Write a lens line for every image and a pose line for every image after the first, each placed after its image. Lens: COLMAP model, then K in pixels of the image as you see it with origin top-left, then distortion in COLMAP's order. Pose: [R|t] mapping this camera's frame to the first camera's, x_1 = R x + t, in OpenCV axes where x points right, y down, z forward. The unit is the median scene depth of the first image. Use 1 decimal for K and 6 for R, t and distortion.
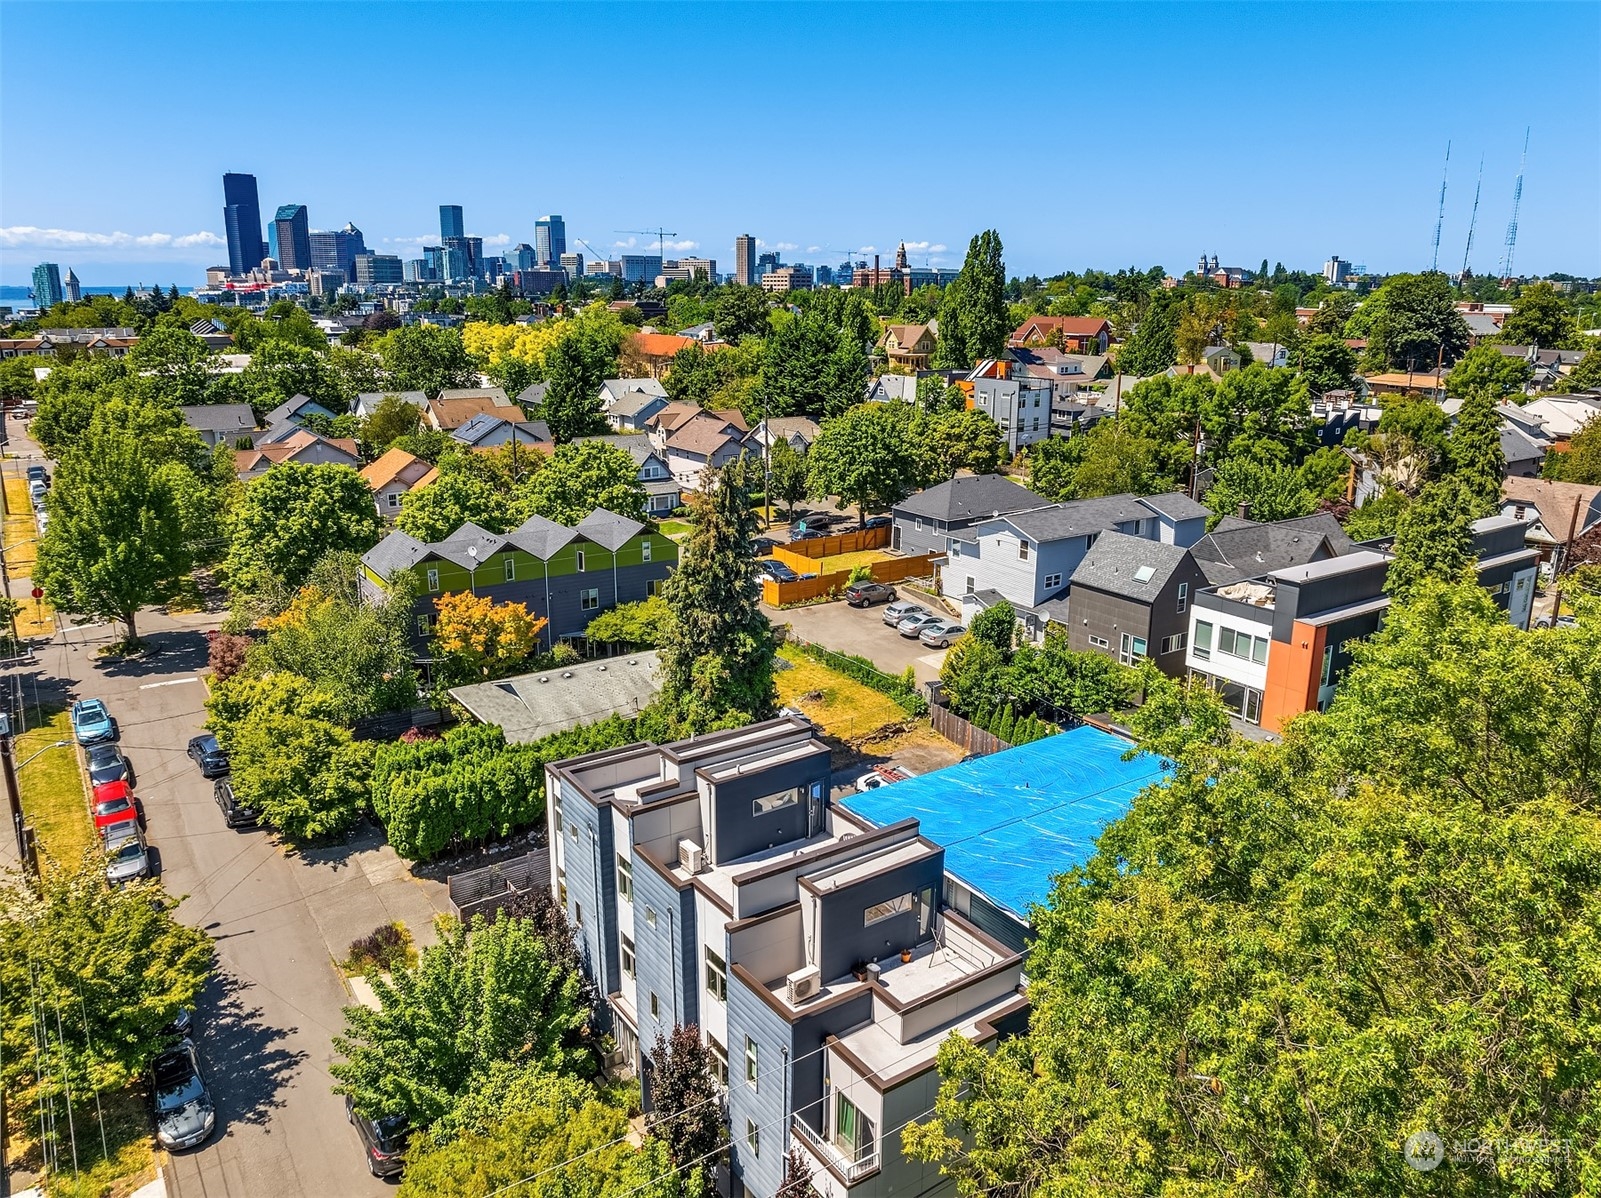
lens RADIAL K [[1125.1, 0, 802.7], [0, 1125.1, 599.1], [0, 0, 1]] dist [-0.037386, 0.006072]
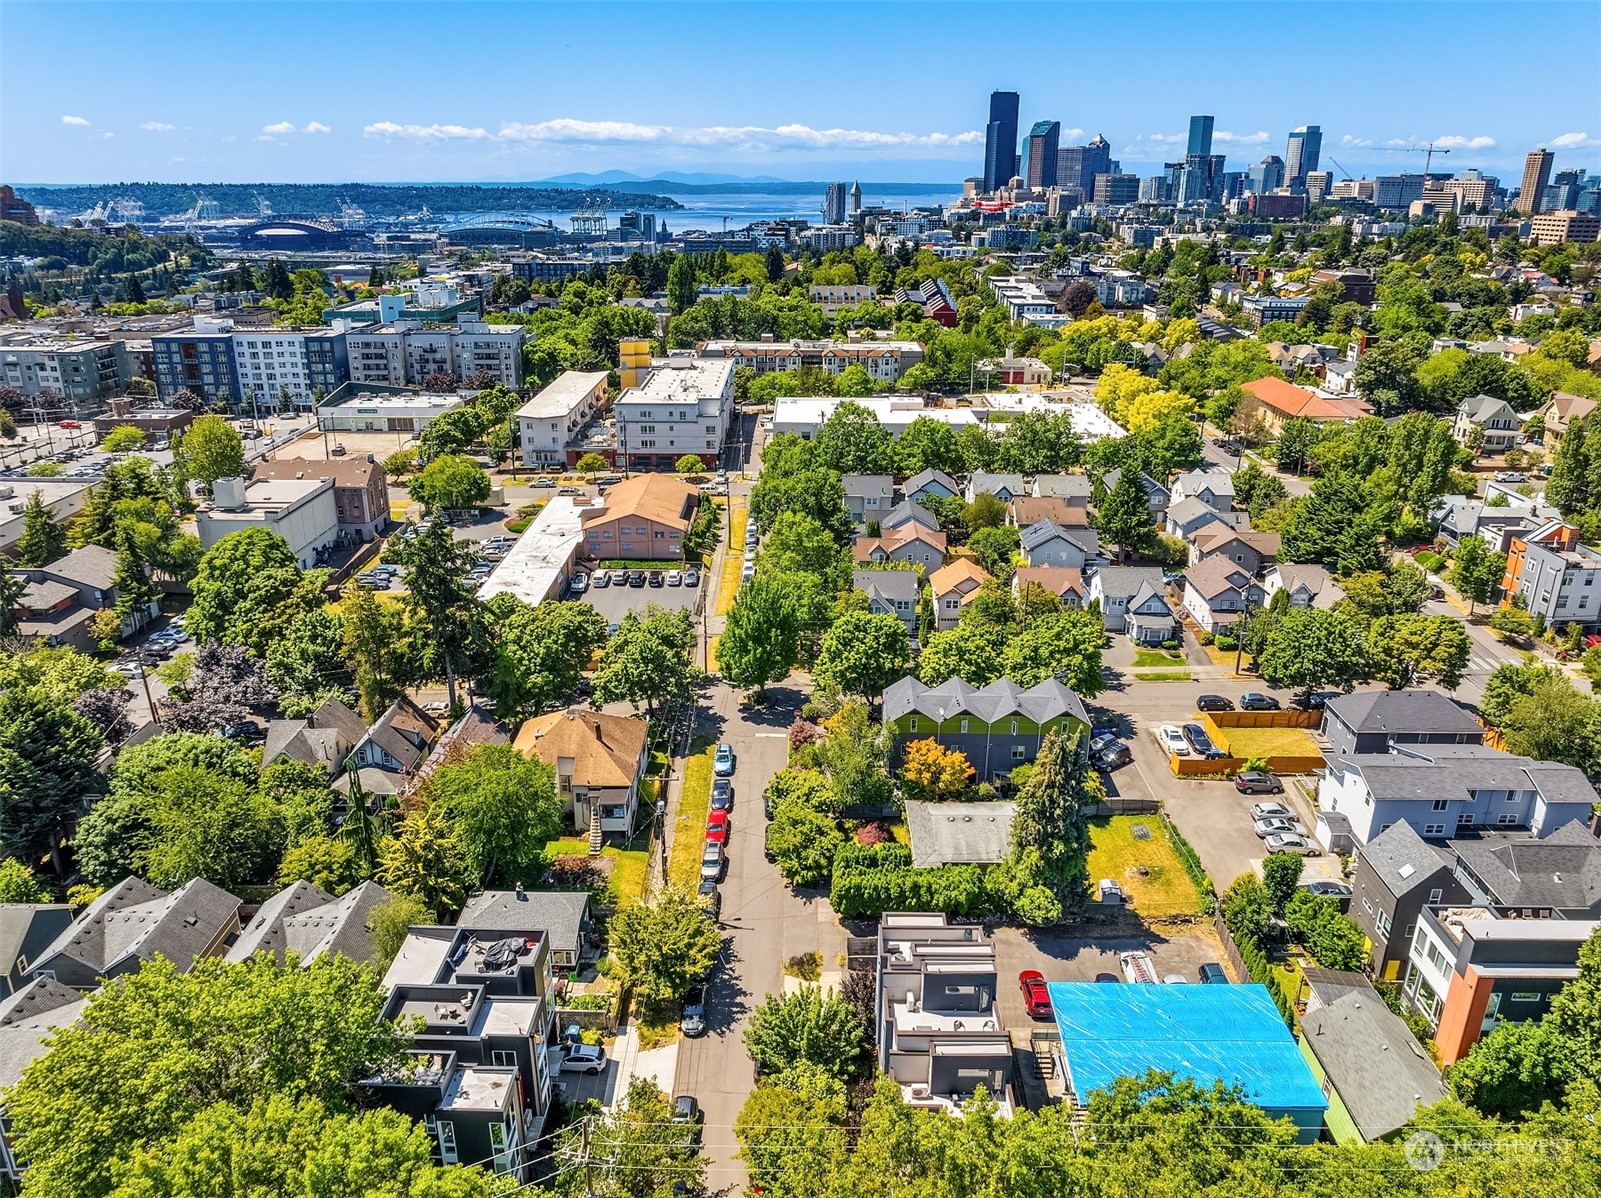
lens RADIAL K [[1125.1, 0, 799.7], [0, 1125.1, 600.2], [0, 0, 1]] dist [-0.037386, 0.006072]
pose [[0.815458, 0.199075, -0.543504, 0.331531], [-0.153488, 0.979750, 0.128575, -0.338035], [0.558094, -0.021426, 0.829501, -0.358508]]
